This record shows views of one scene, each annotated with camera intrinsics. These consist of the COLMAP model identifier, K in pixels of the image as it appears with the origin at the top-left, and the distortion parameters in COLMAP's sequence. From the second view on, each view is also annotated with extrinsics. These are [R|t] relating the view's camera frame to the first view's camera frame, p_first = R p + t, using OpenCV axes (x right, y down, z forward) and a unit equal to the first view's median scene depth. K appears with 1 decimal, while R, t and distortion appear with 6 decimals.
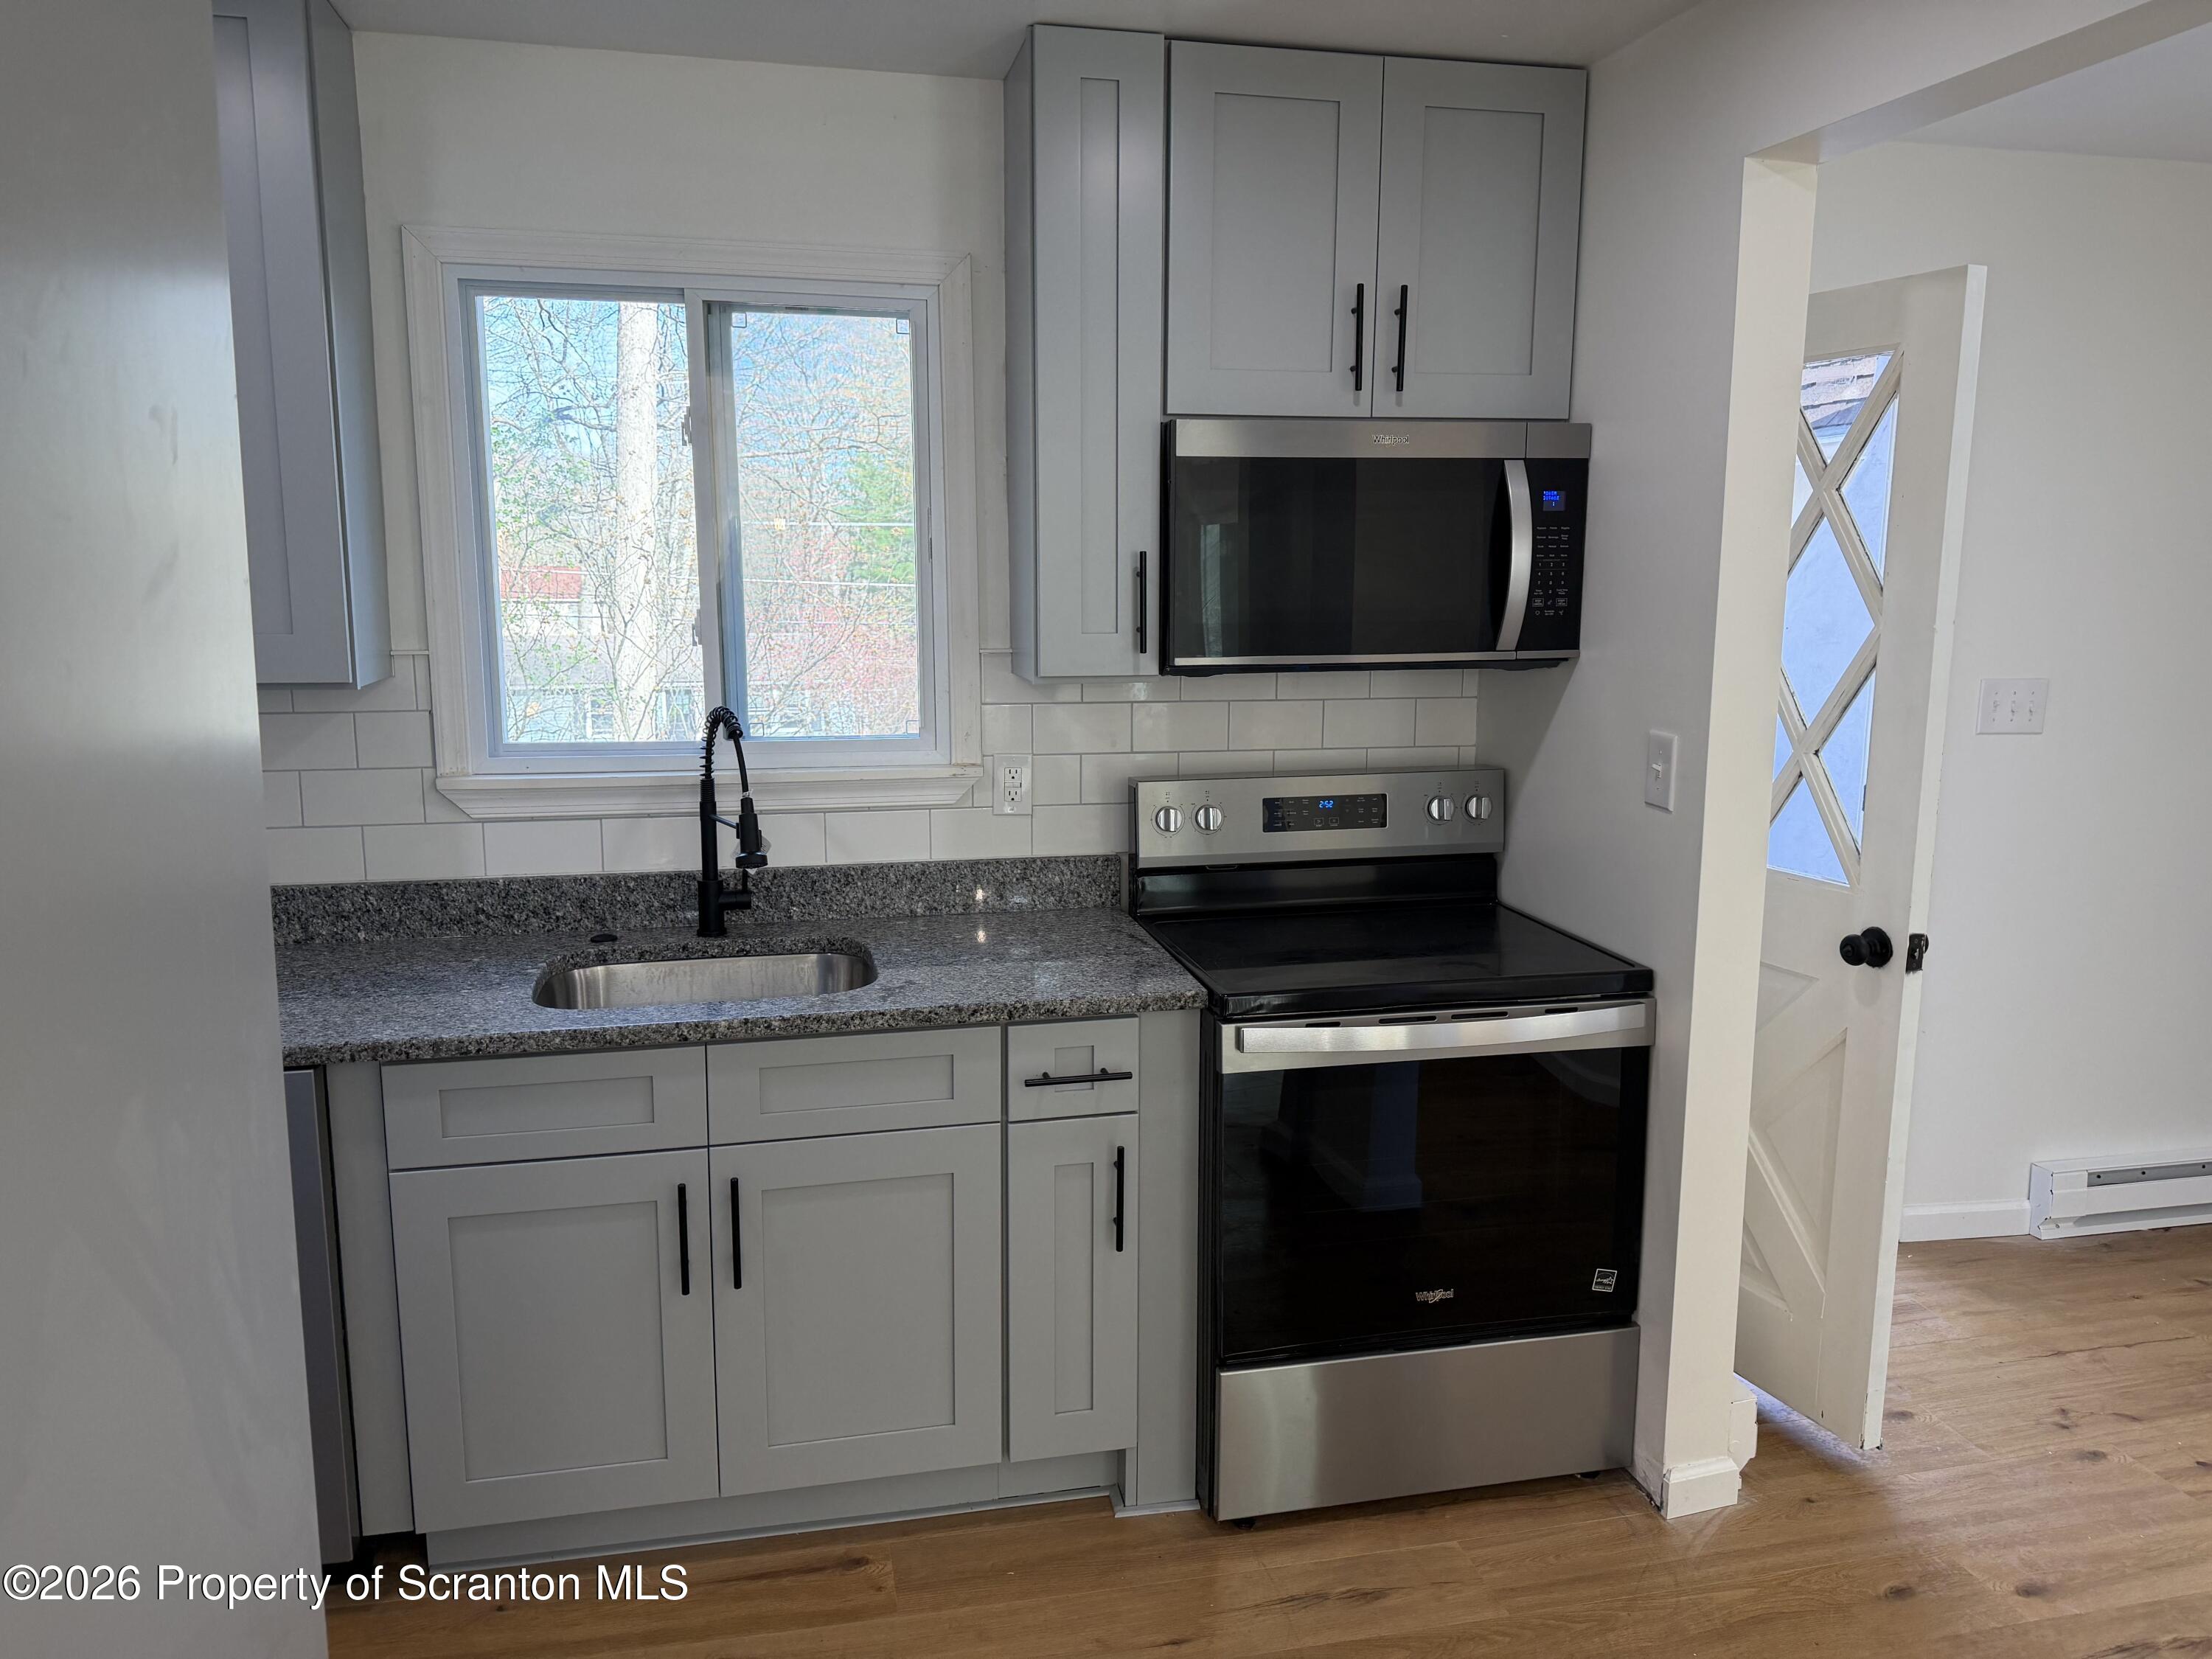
lens RADIAL K [[1519.8, 0, 1117.6], [0, 1519.8, 821.9], [0, 0, 1]] dist [0.112255, -0.167705]
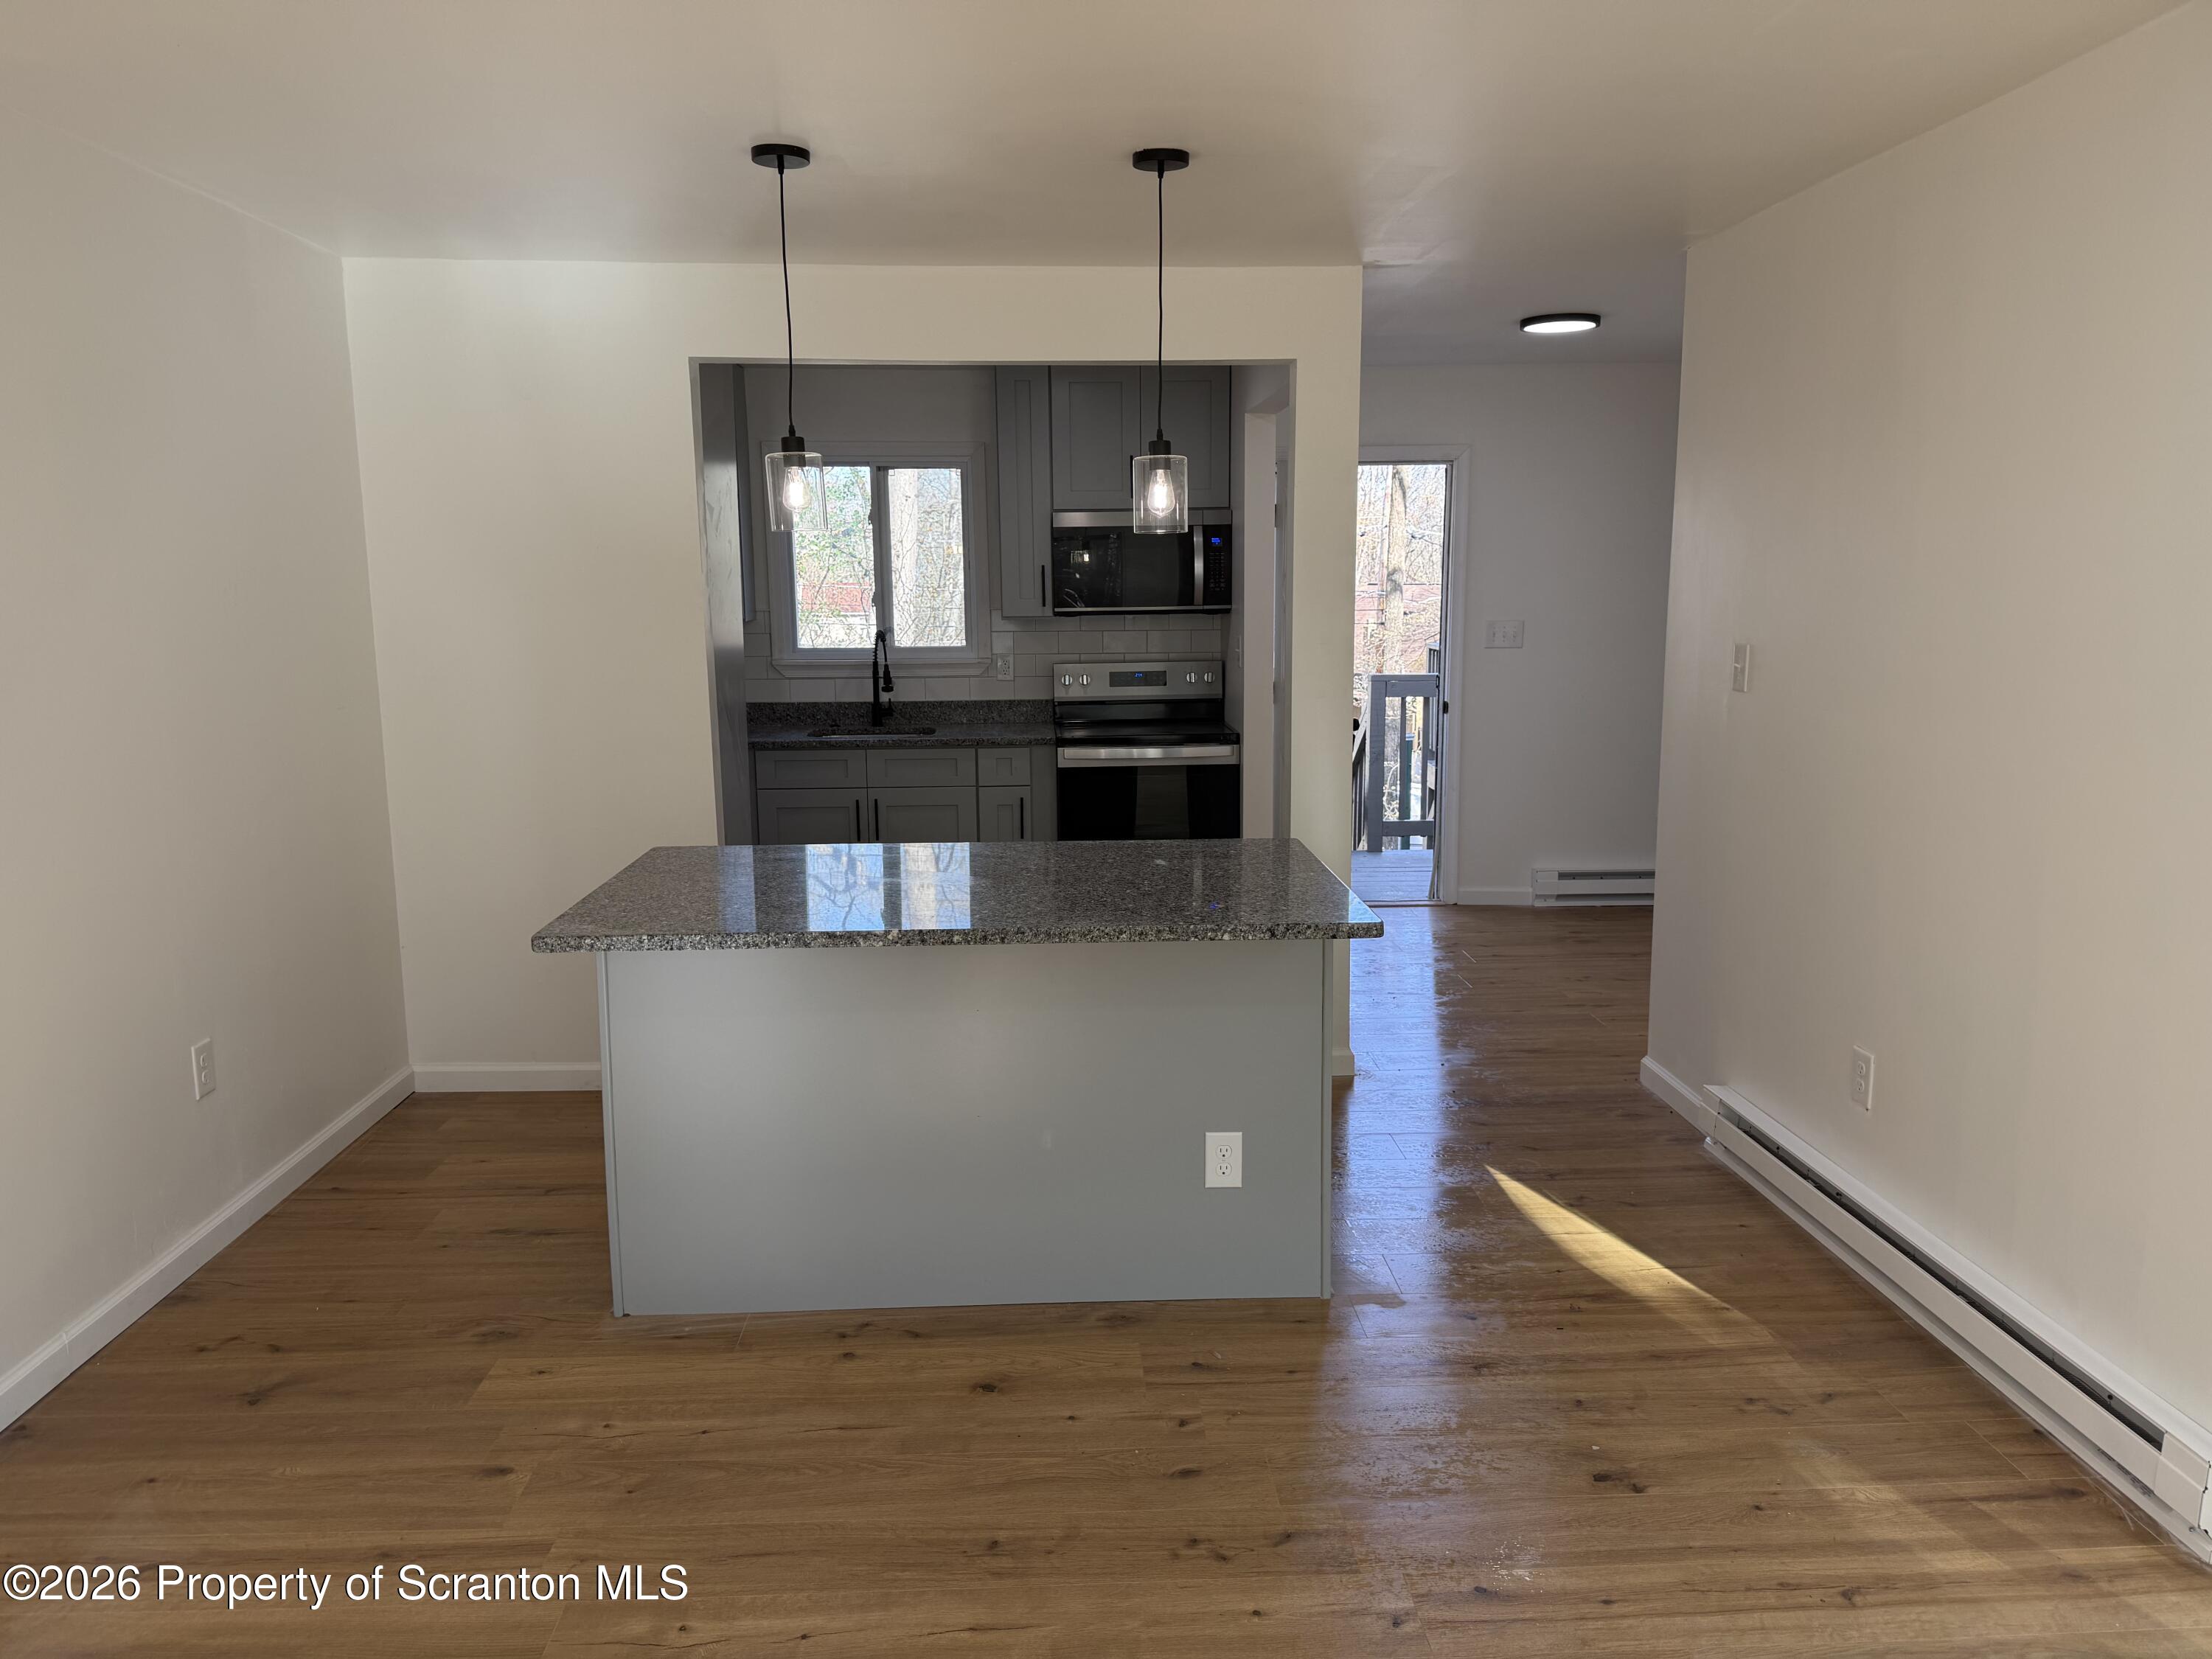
lens RADIAL K [[1519.8, 0, 1117.6], [0, 1519.8, 821.9], [0, 0, 1]] dist [0.112255, -0.167705]
pose [[0.984982, 0.011799, -0.172254, 0.527226], [-0.012463, 0.999918, -0.002774, 0.226324], [0.172207, 0.004879, 0.985049, -1.311383]]
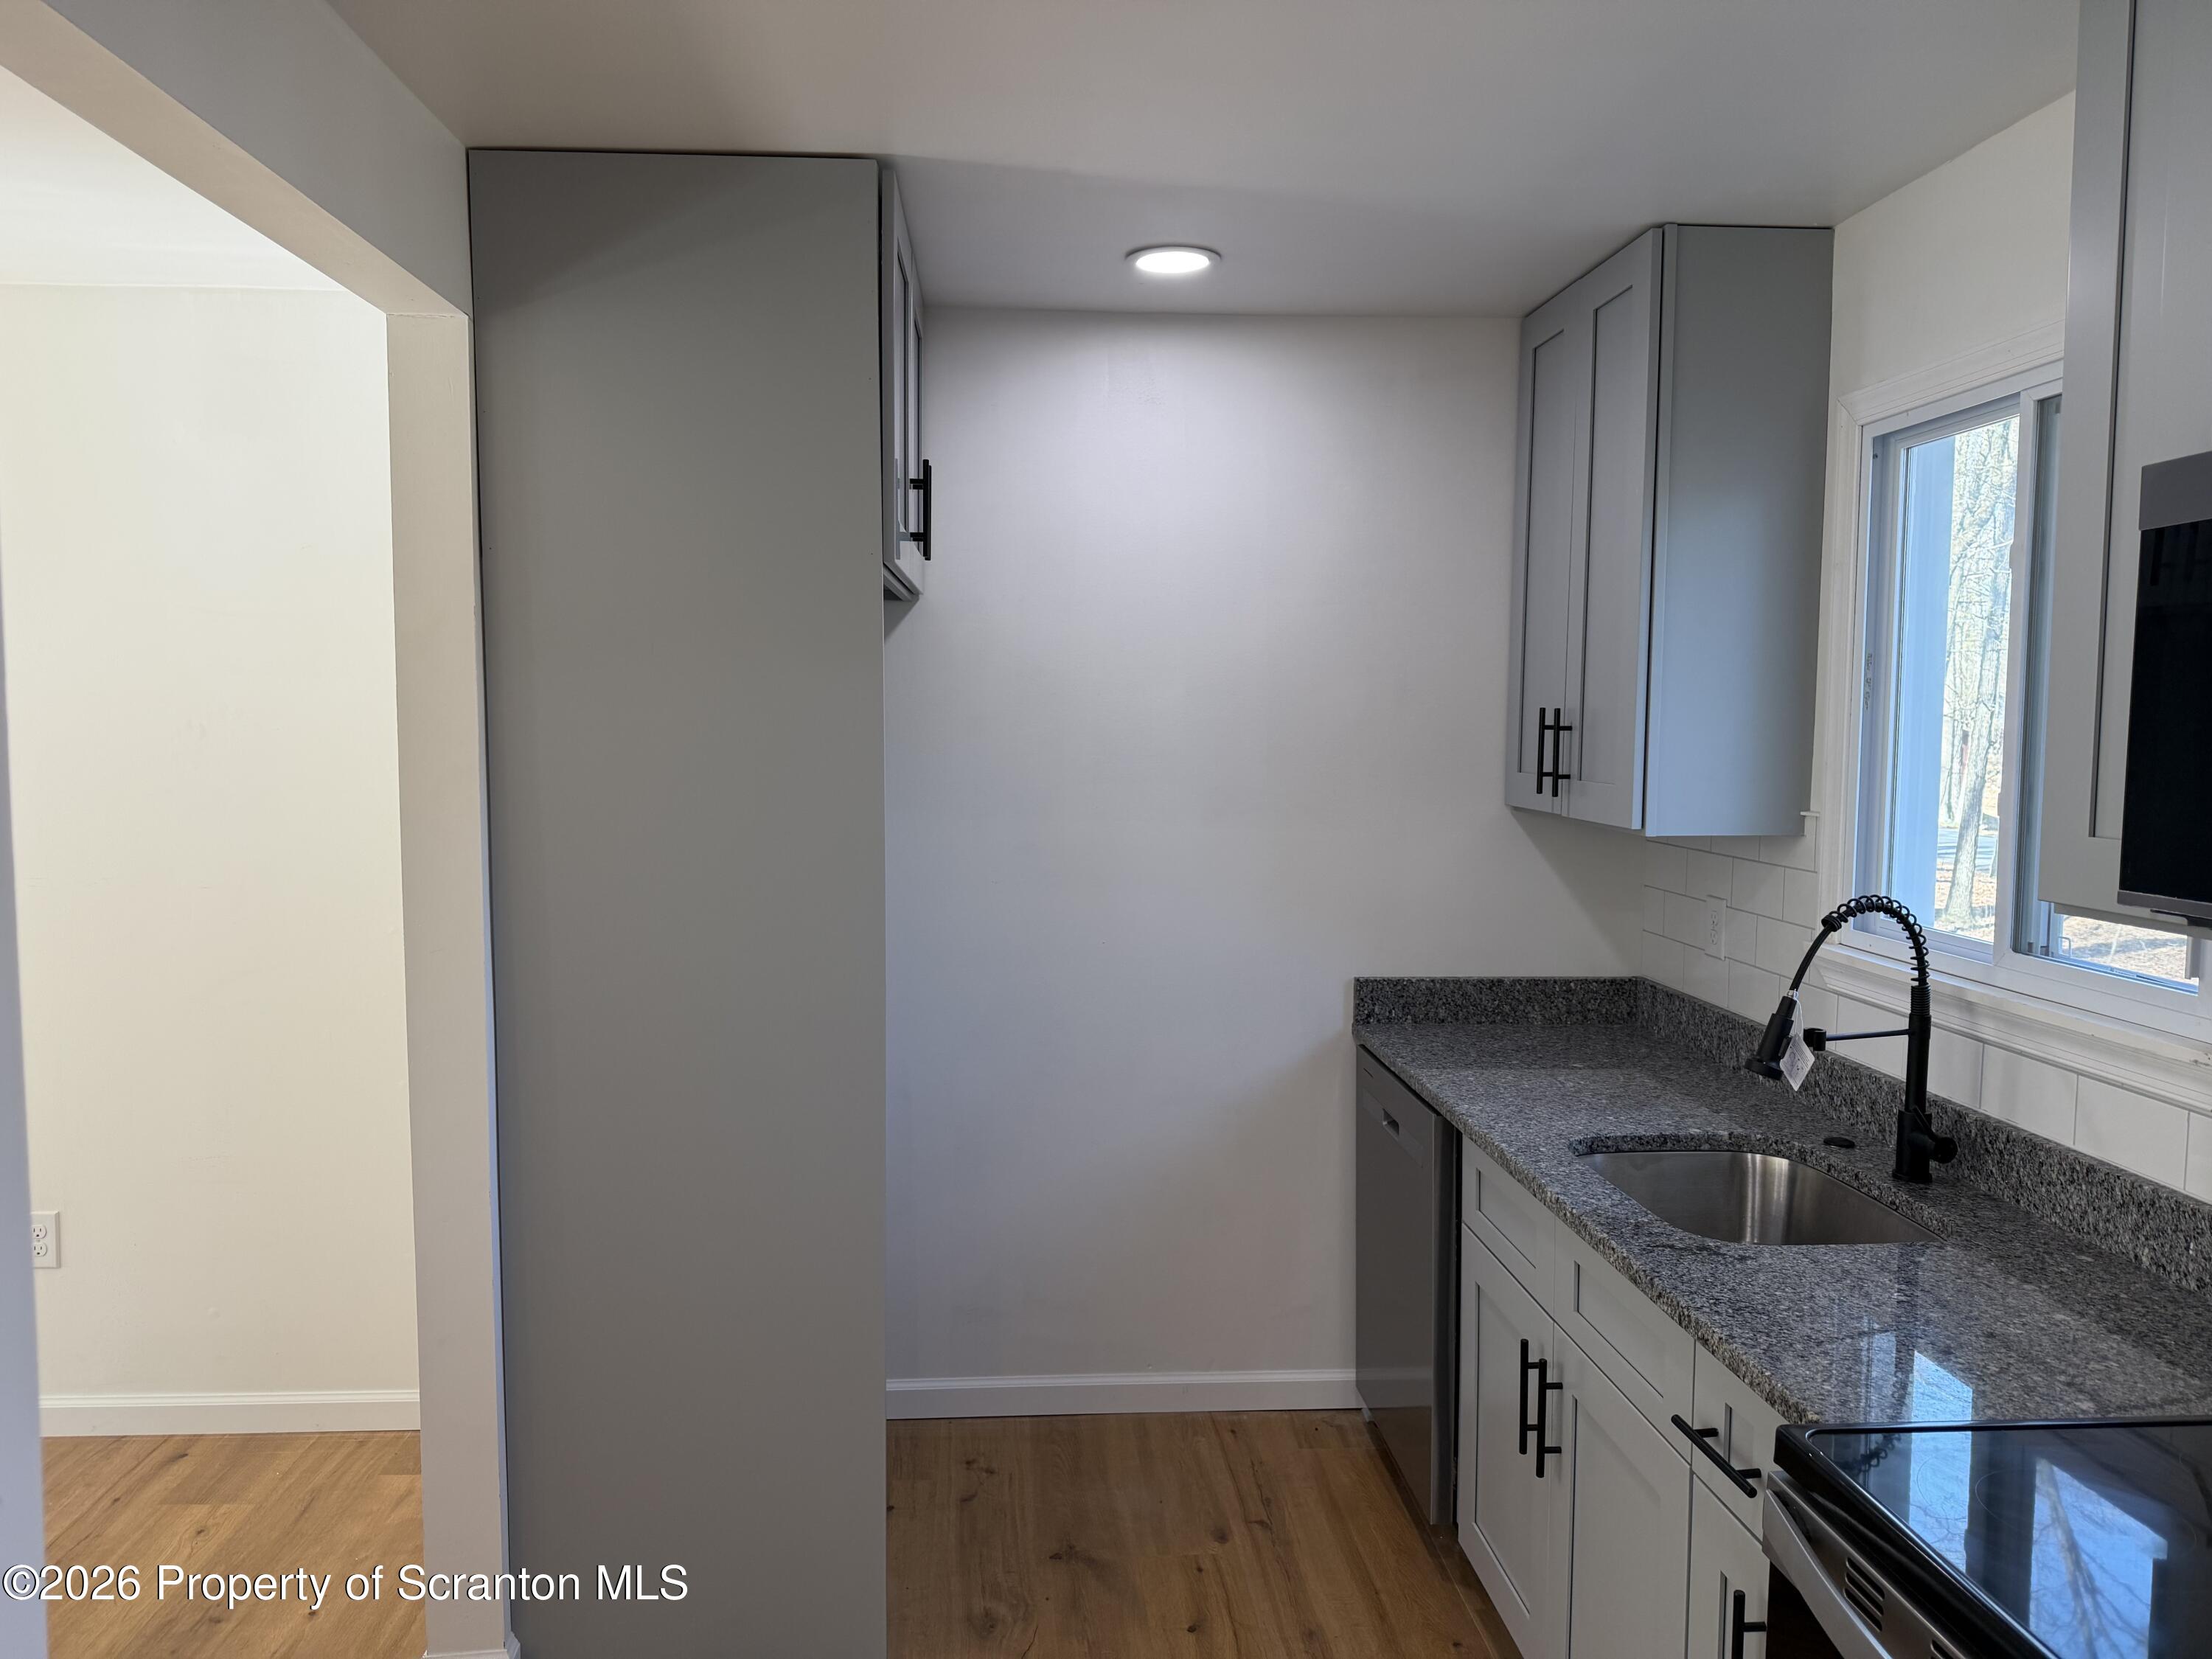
lens RADIAL K [[1565.6, 0, 1106.0], [0, 1565.6, 829.5], [0, 0, 1]] dist [0.011737, -0.004135]
pose [[-0.167628, 0.063056, -0.983832, 0.611000], [-0.162357, 0.982560, 0.090638, -0.114074], [0.972389, 0.174926, -0.154467, 0.678323]]
